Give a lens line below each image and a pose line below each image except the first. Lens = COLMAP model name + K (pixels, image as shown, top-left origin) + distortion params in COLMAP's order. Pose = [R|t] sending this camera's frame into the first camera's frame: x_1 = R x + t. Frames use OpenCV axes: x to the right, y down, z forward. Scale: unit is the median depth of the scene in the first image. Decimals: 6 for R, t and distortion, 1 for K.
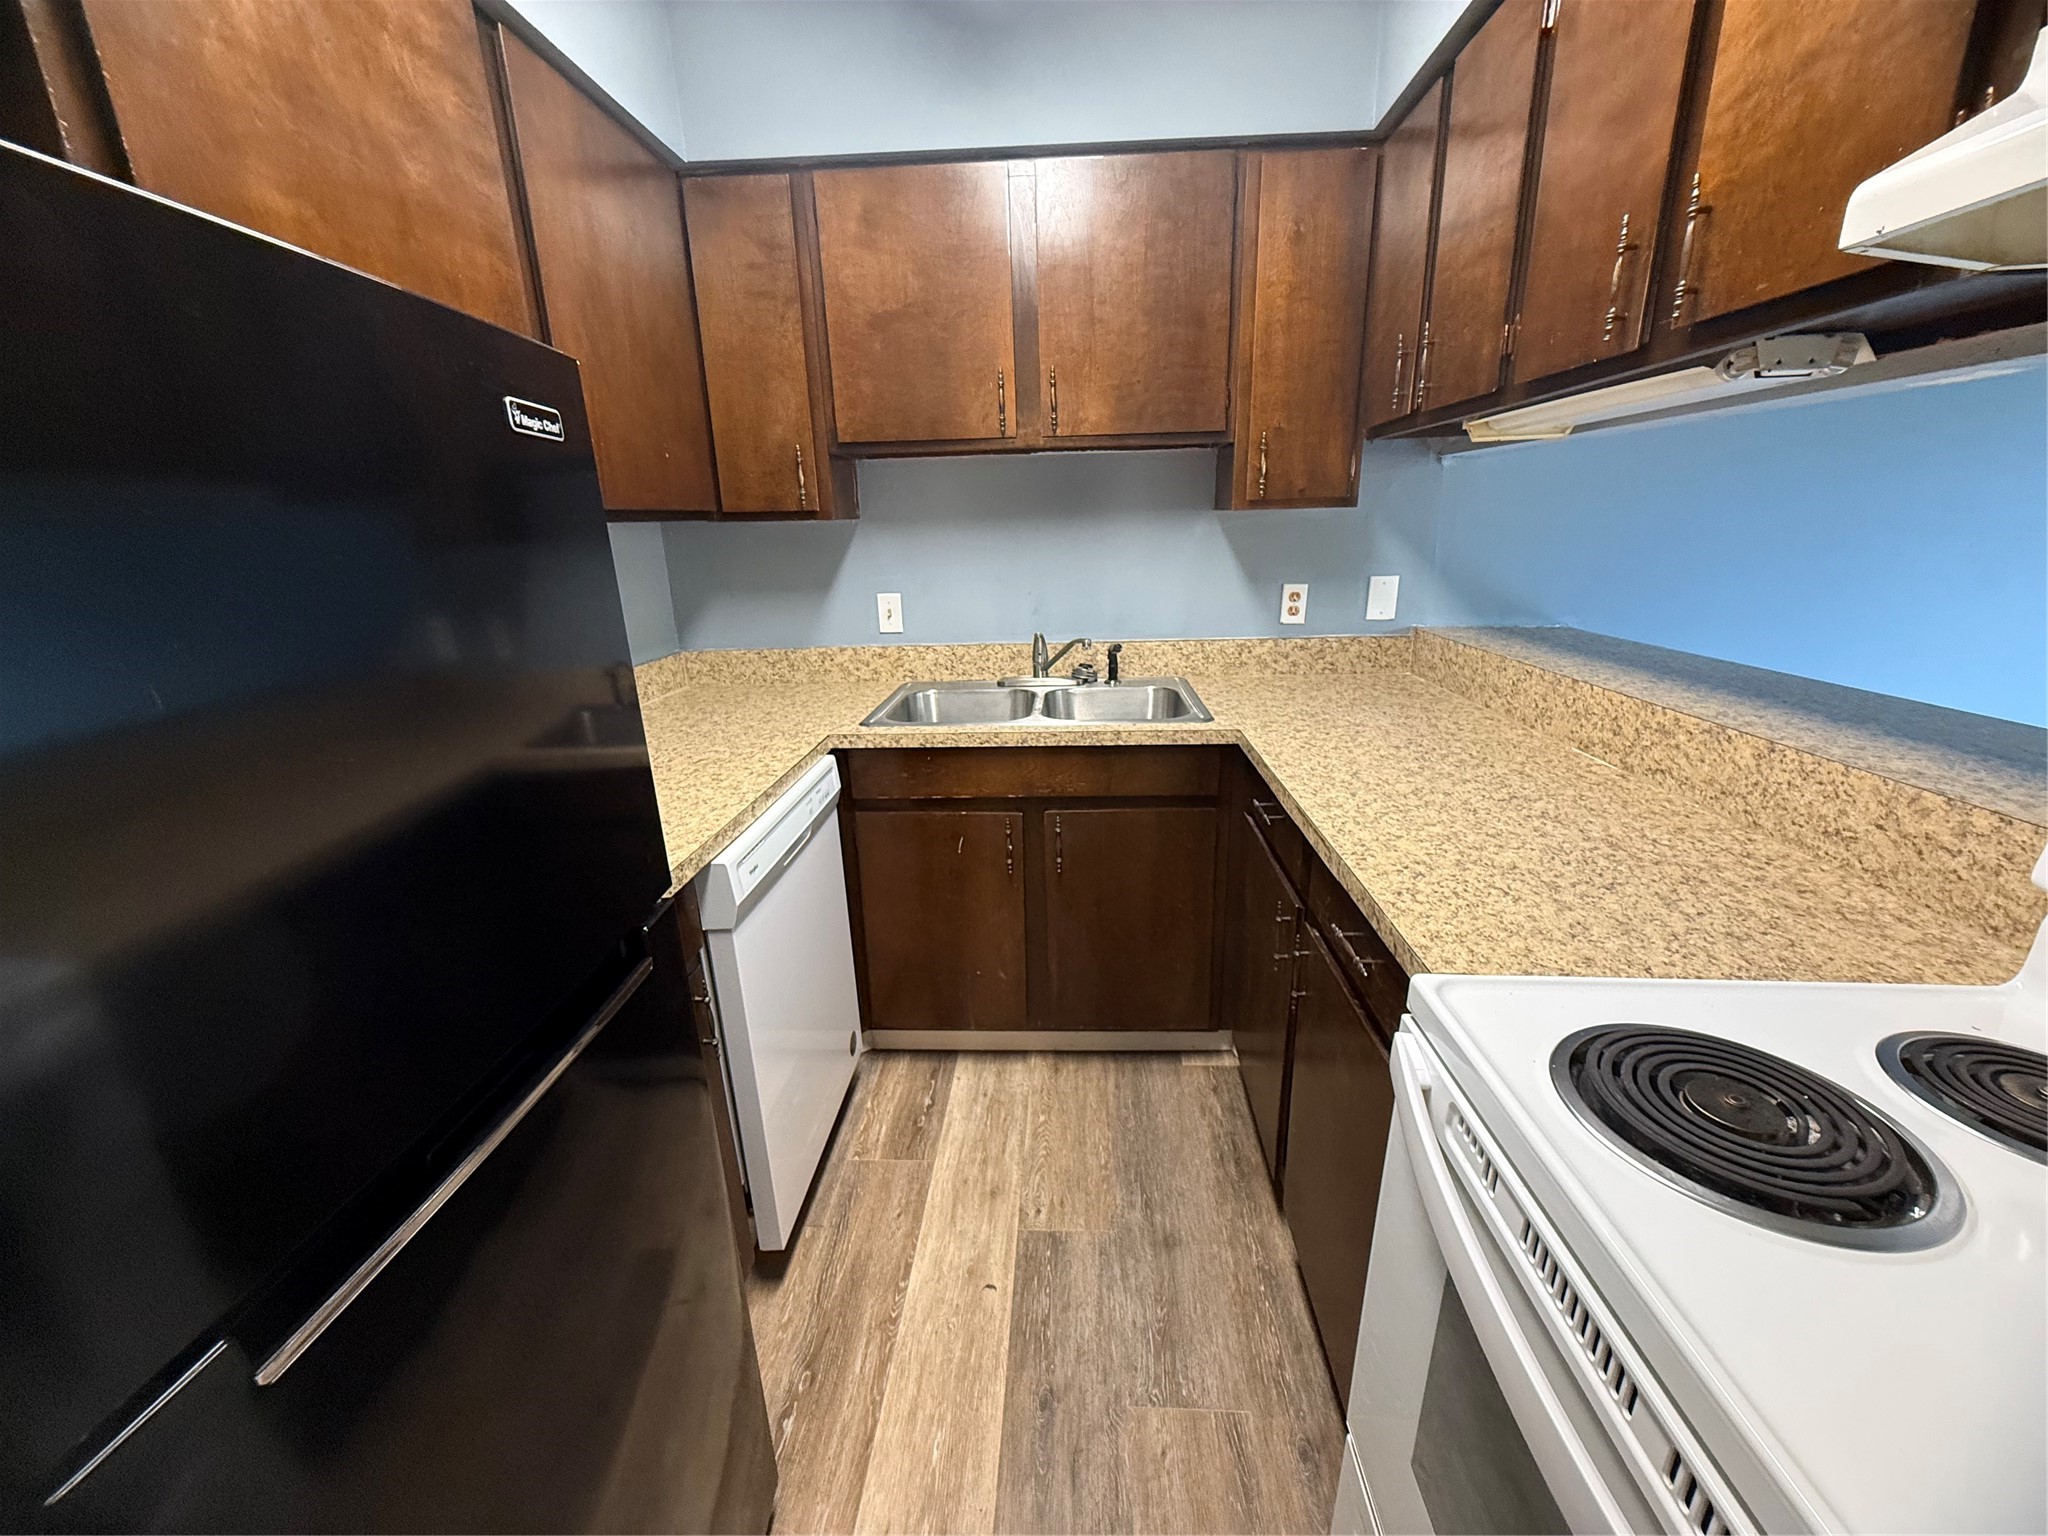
lens RADIAL K [[816.8, 0, 1031.8], [0, 816.8, 768.8], [0, 0, 1]] dist [0.000040, 0.000035]
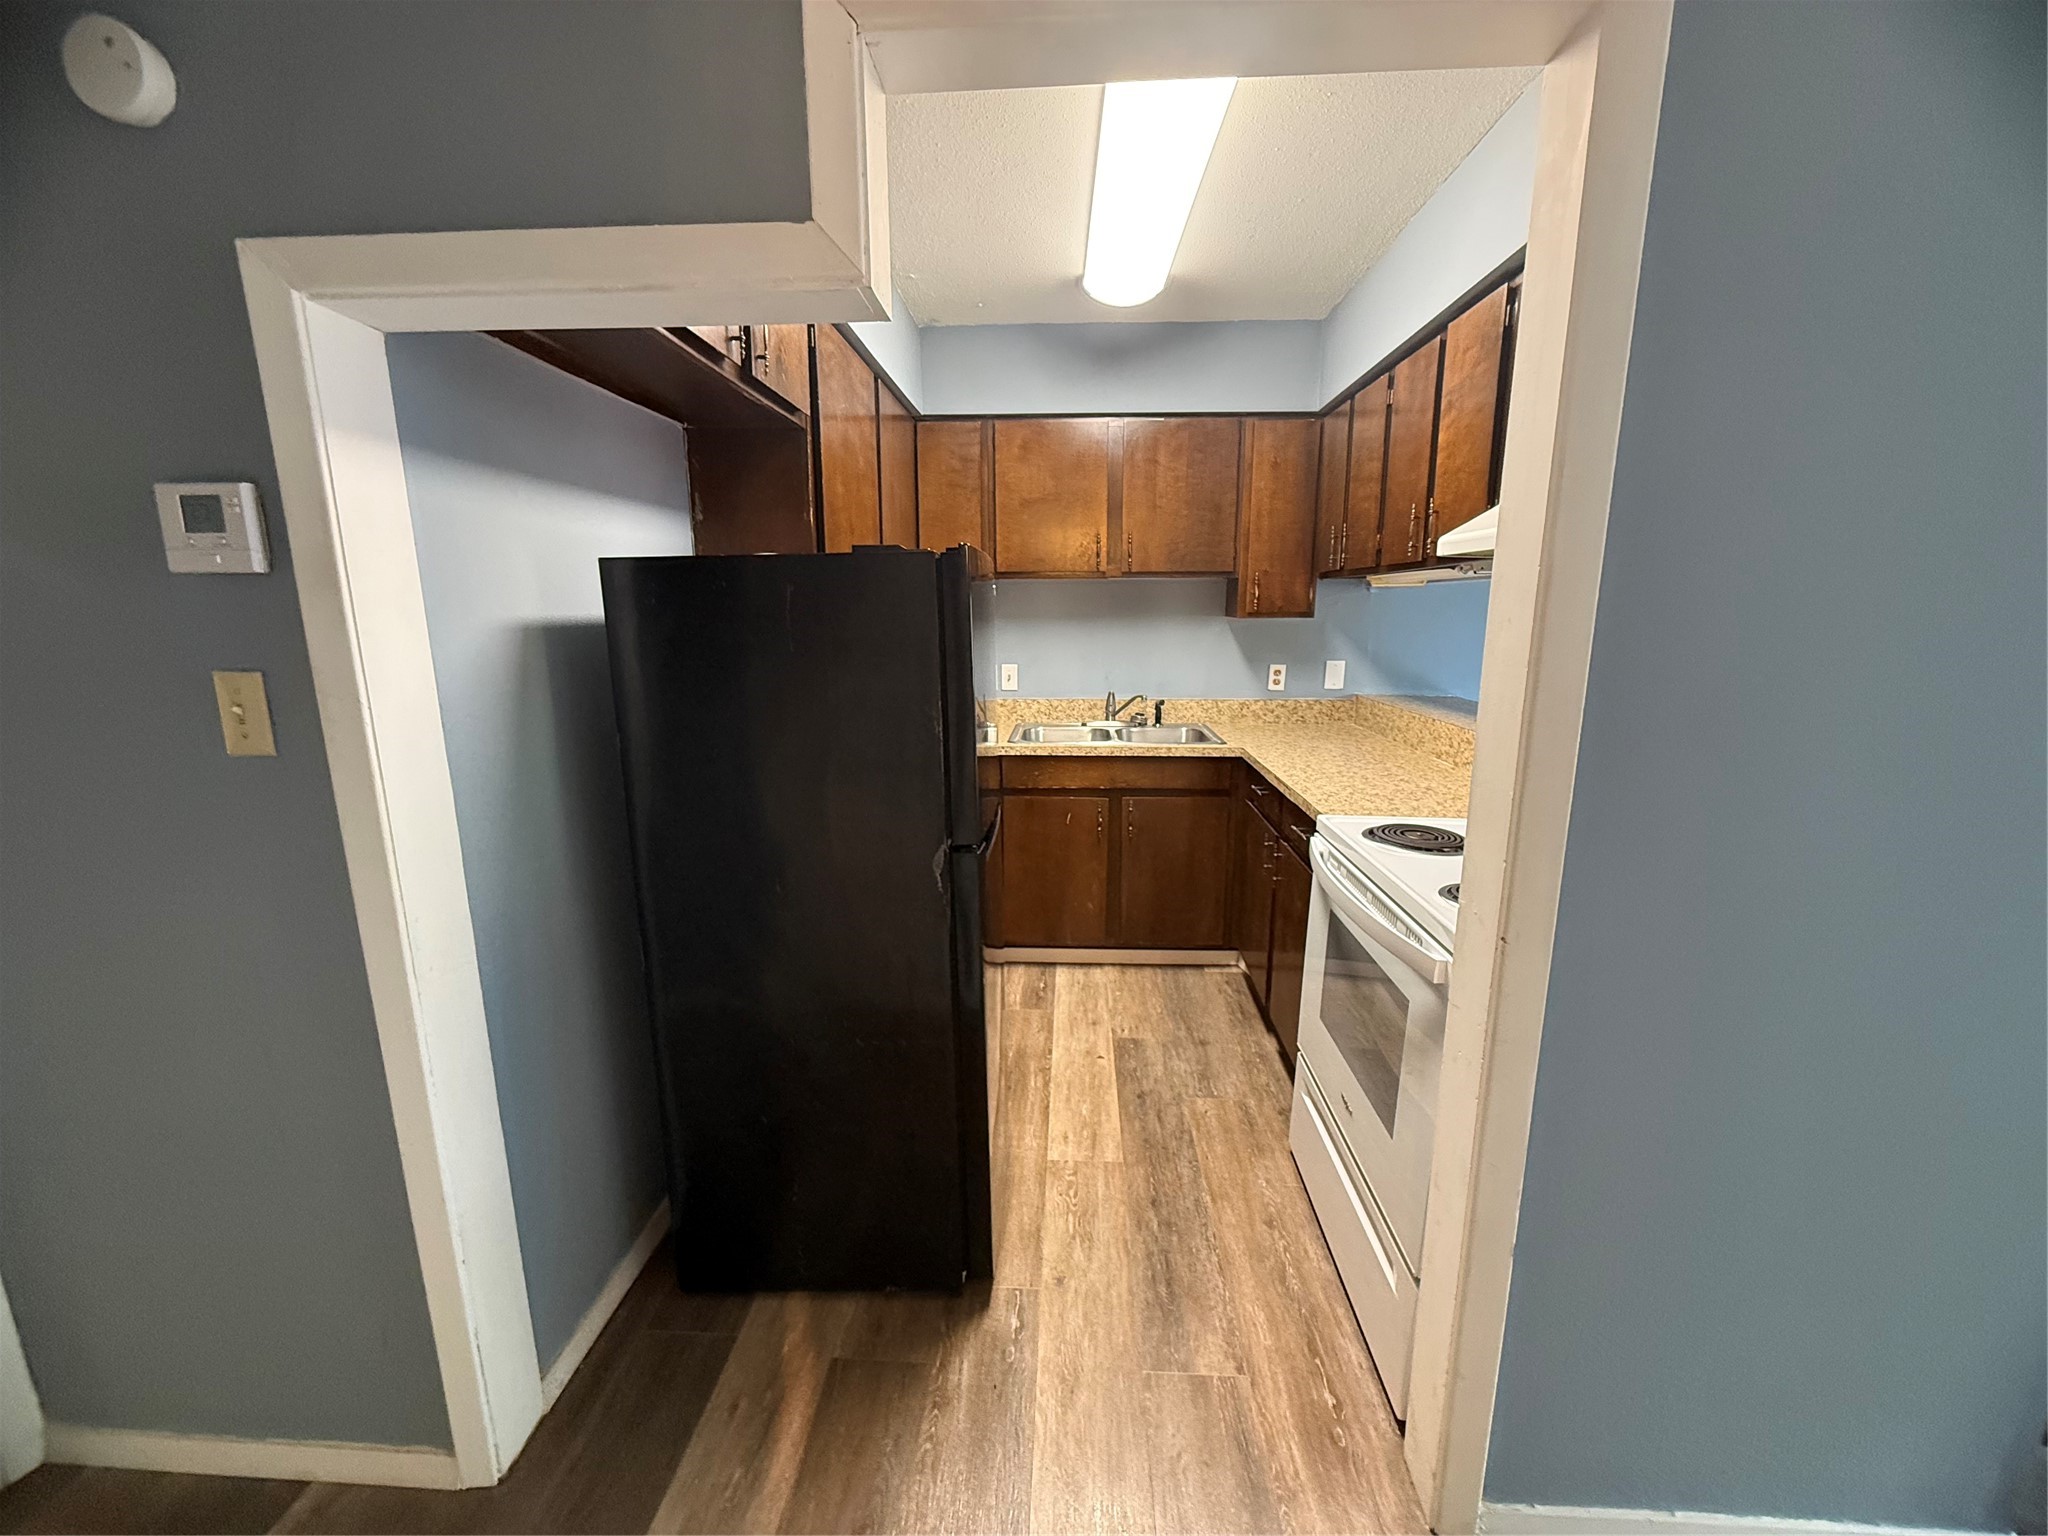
lens RADIAL K [[816.8, 0, 1031.8], [0, 816.8, 768.8], [0, 0, 1]] dist [0.000040, 0.000035]
pose [[0.999712, 0.023356, 0.005459, -0.181122], [-0.022699, 0.994800, -0.099286, 0.166980], [-0.007750, 0.099133, 0.995044, -0.639300]]
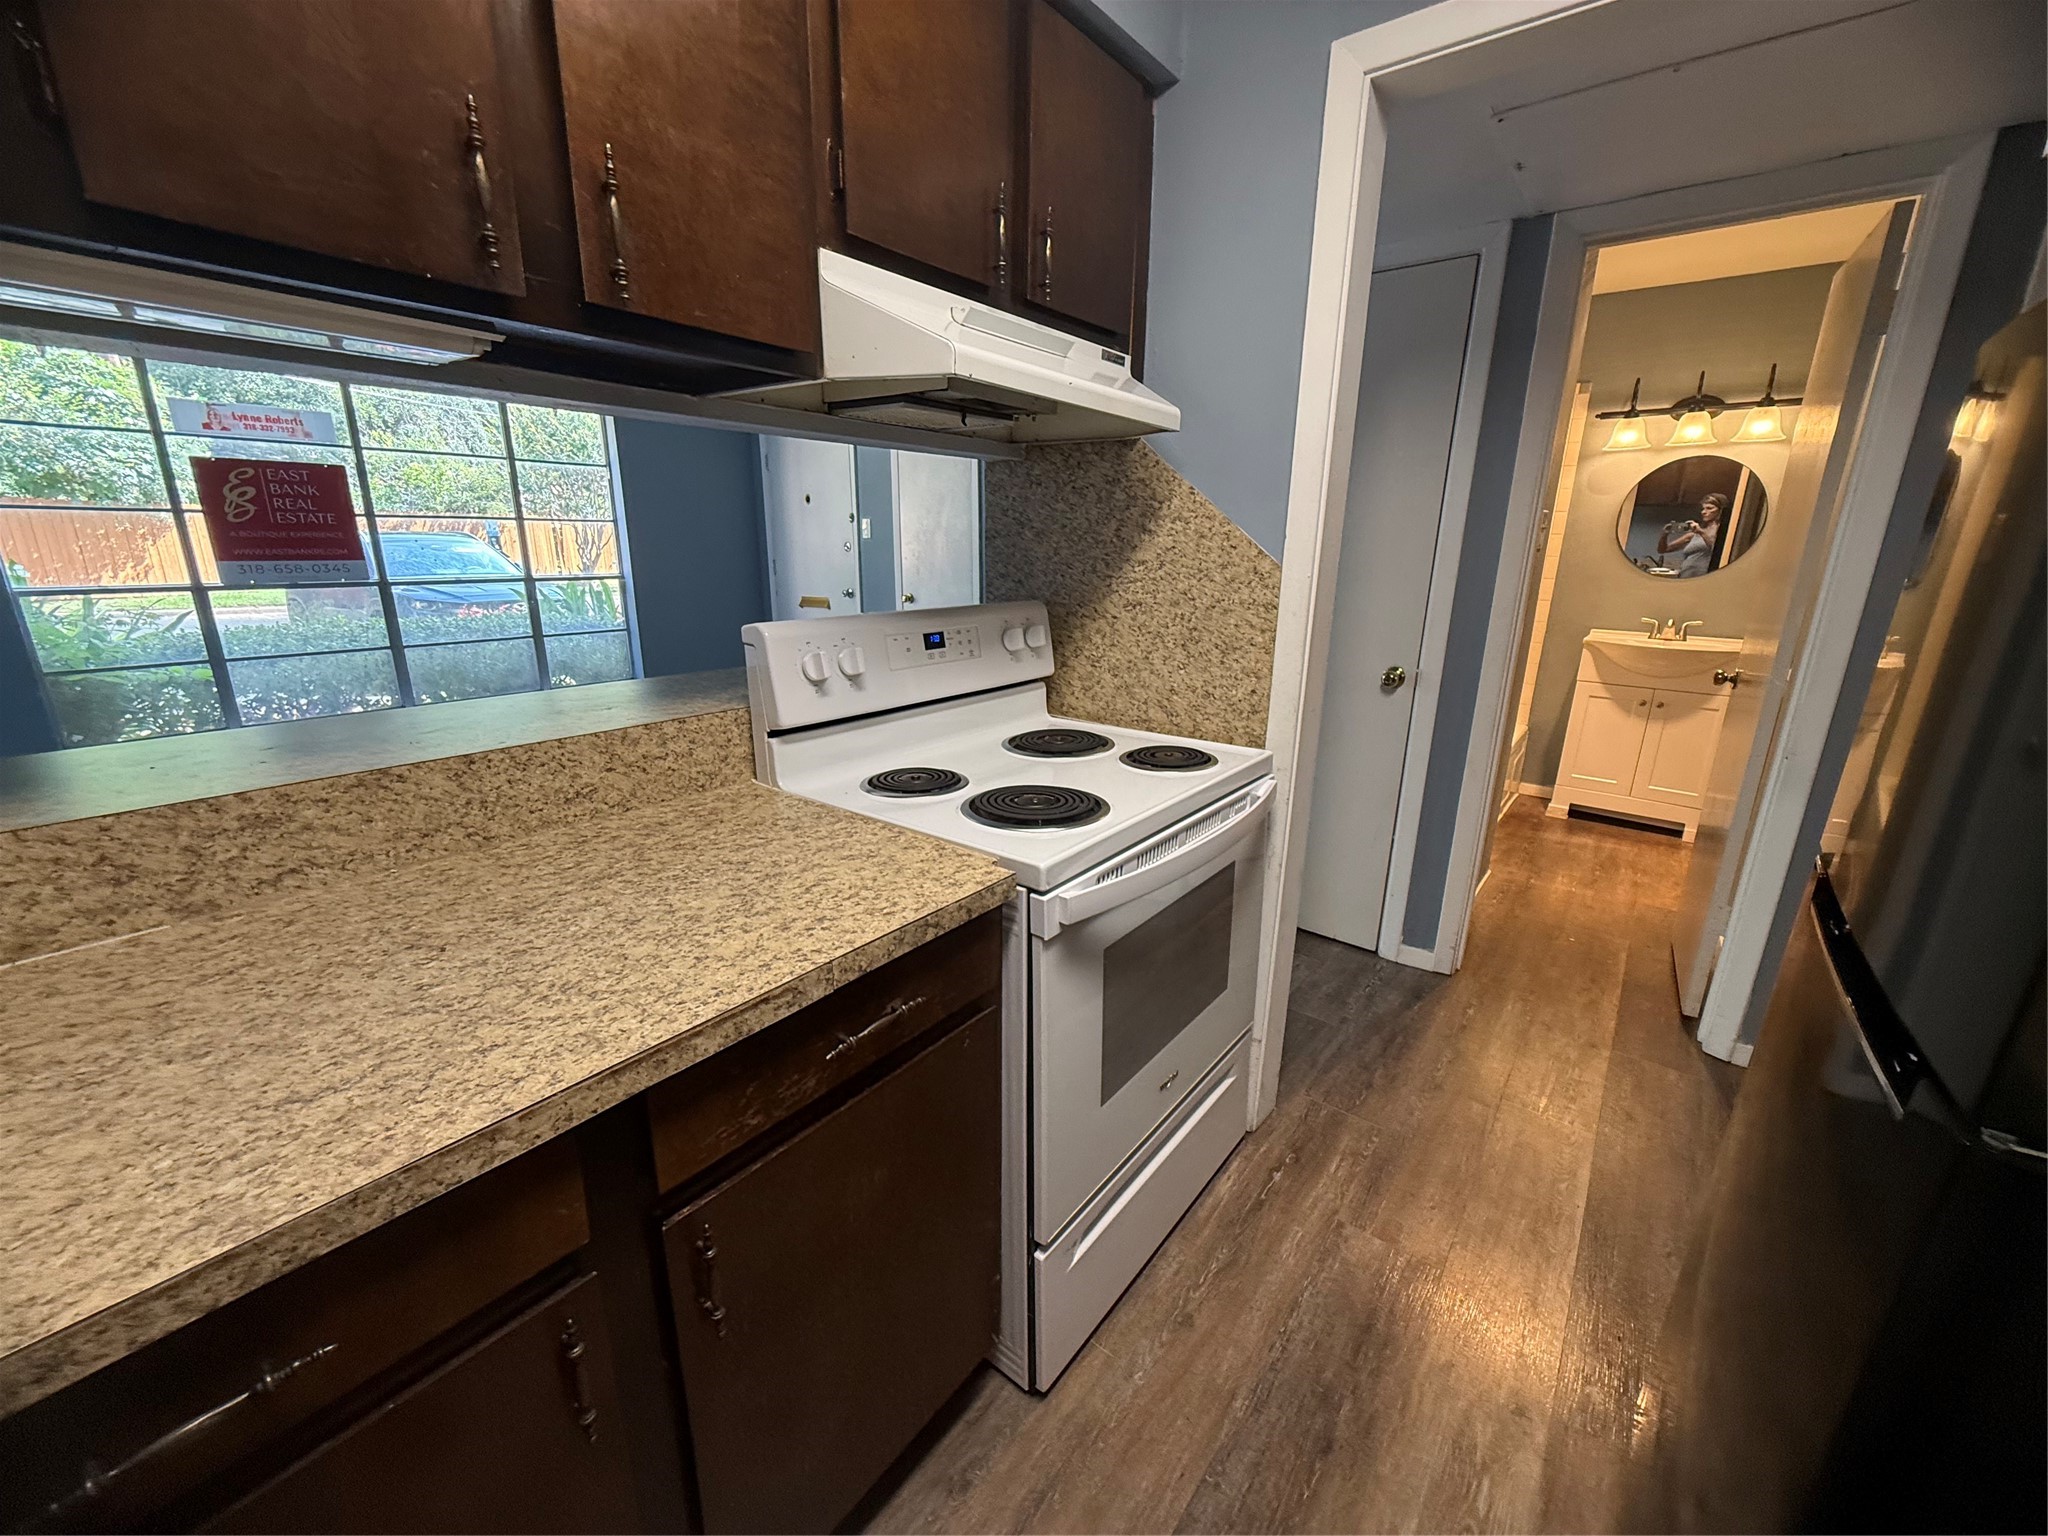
lens RADIAL K [[816.8, 0, 1031.8], [0, 816.8, 768.8], [0, 0, 1]] dist [0.000040, 0.000035]
pose [[-0.819908, -0.142275, 0.554535, -0.096332], [0.171051, 0.863501, 0.474454, -0.221678], [-0.546345, 0.483863, -0.683655, 0.809857]]
